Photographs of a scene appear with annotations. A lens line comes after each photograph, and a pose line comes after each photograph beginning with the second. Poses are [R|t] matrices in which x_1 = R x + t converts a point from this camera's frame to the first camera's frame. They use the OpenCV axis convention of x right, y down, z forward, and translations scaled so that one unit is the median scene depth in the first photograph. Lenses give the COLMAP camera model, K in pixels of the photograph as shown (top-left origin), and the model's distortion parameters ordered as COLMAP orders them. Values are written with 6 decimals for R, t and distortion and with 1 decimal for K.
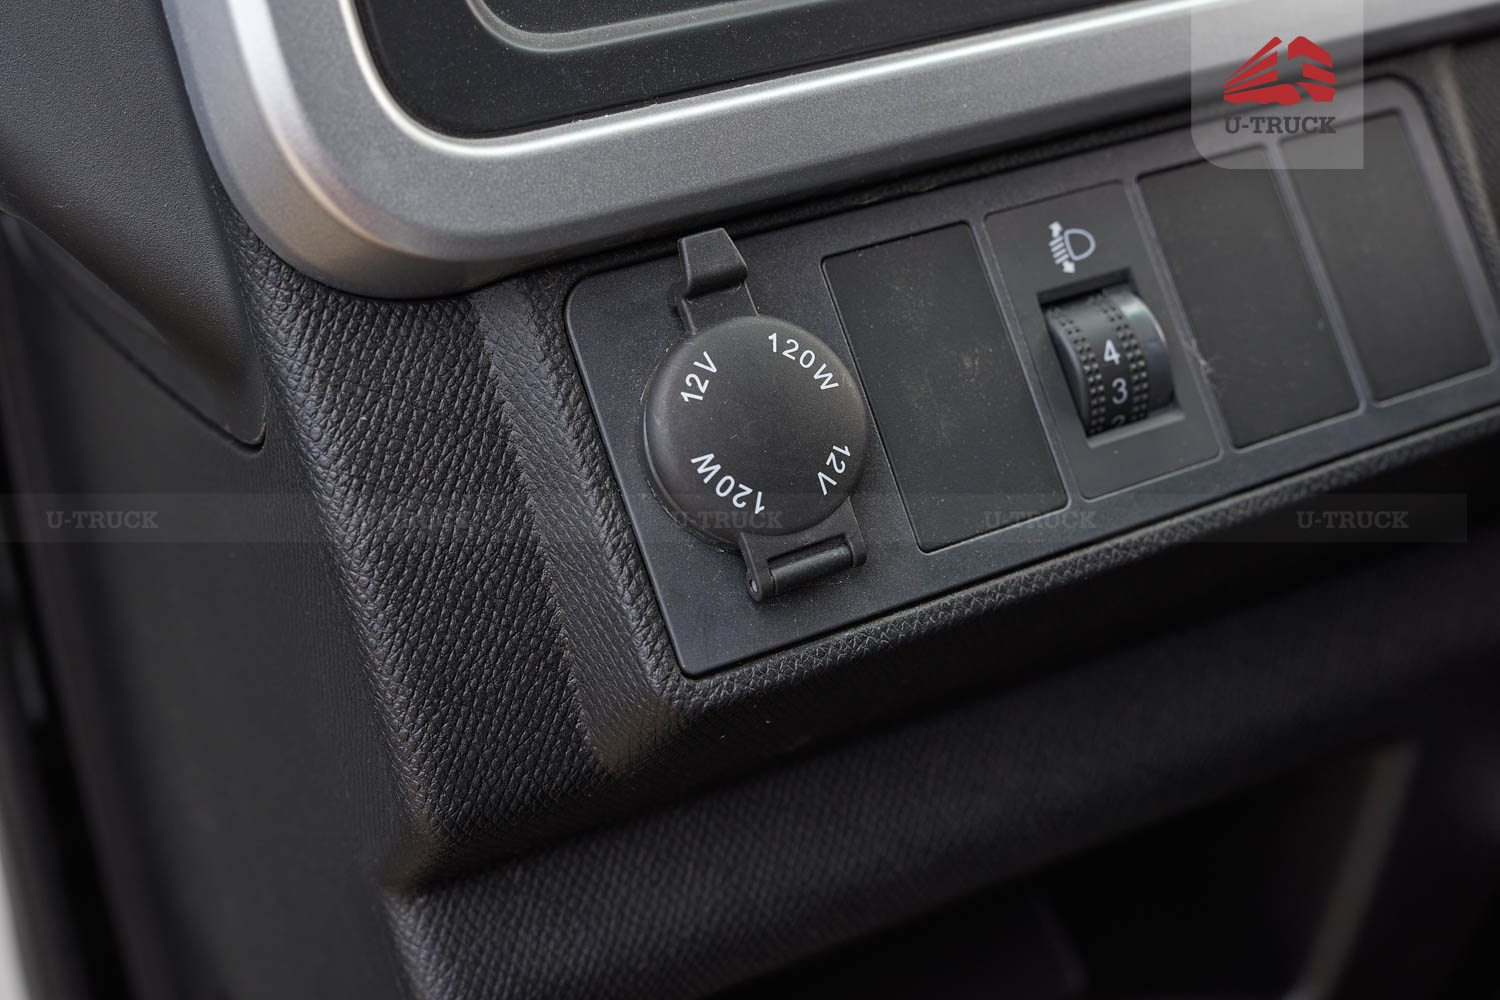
lens RADIAL K [[2139.0, 0, 748.7], [0, 2139.0, 500.8], [0, 0, 1]] dist [-0.019449, 0.000000]
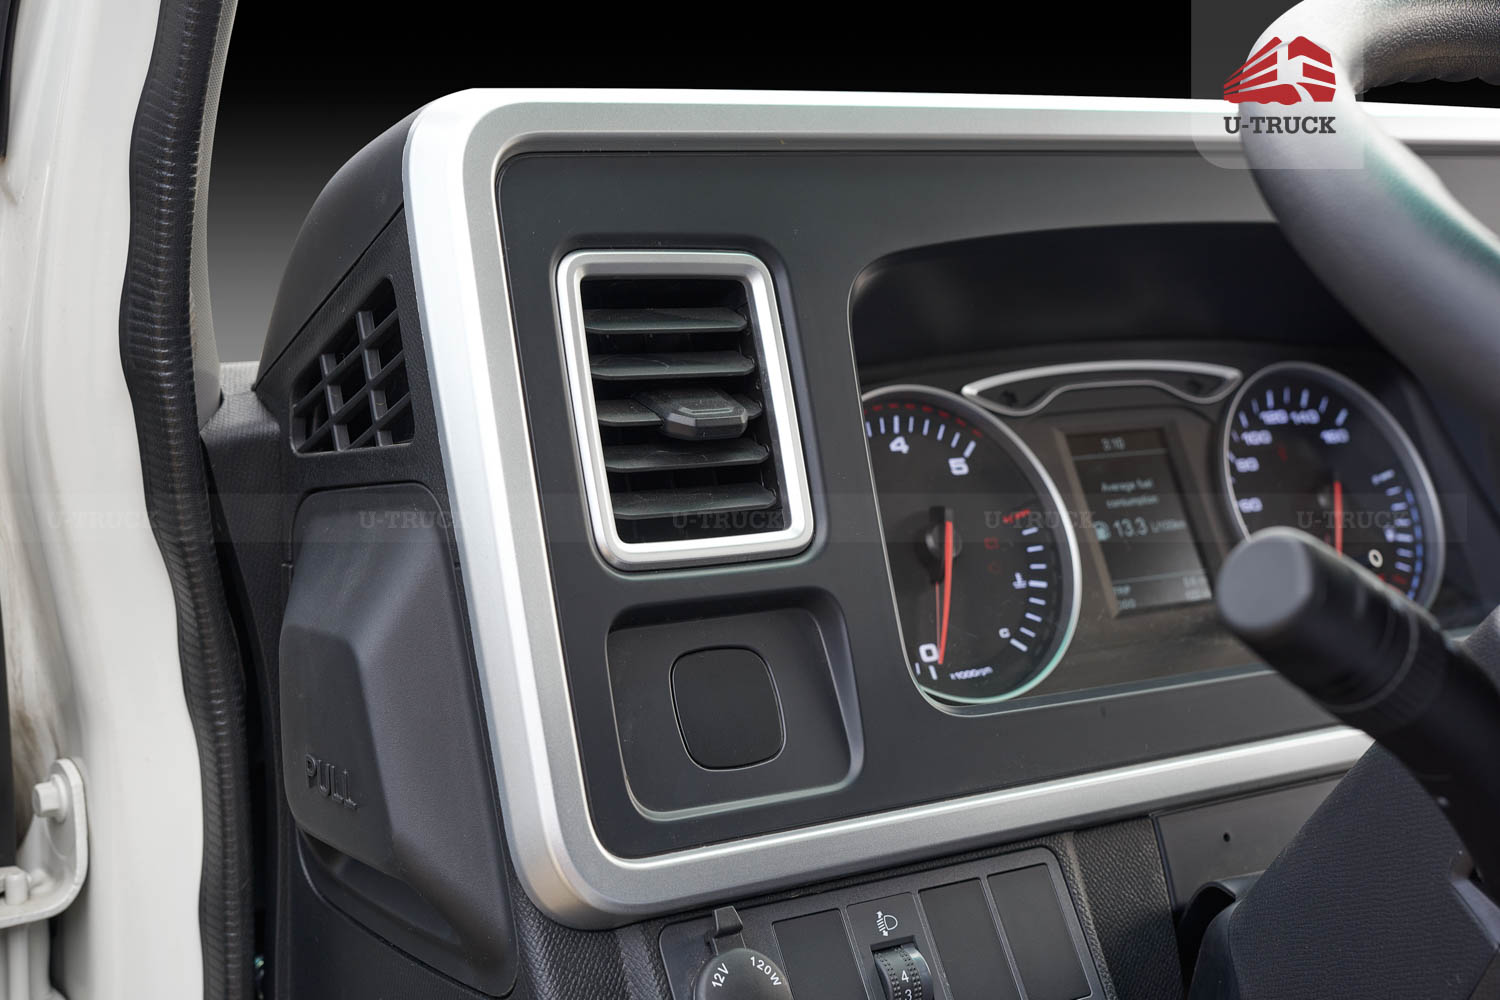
lens RADIAL K [[2139.0, 0, 749.4], [0, 2139.0, 499.8], [0, 0, 1]] dist [-0.019449, 0.000000]
pose [[0.990689, 0.080779, 0.109594, -0.264355], [-0.044442, 0.952744, -0.300506, 0.129605], [-0.128689, 0.292838, 0.947462, -1.167053]]
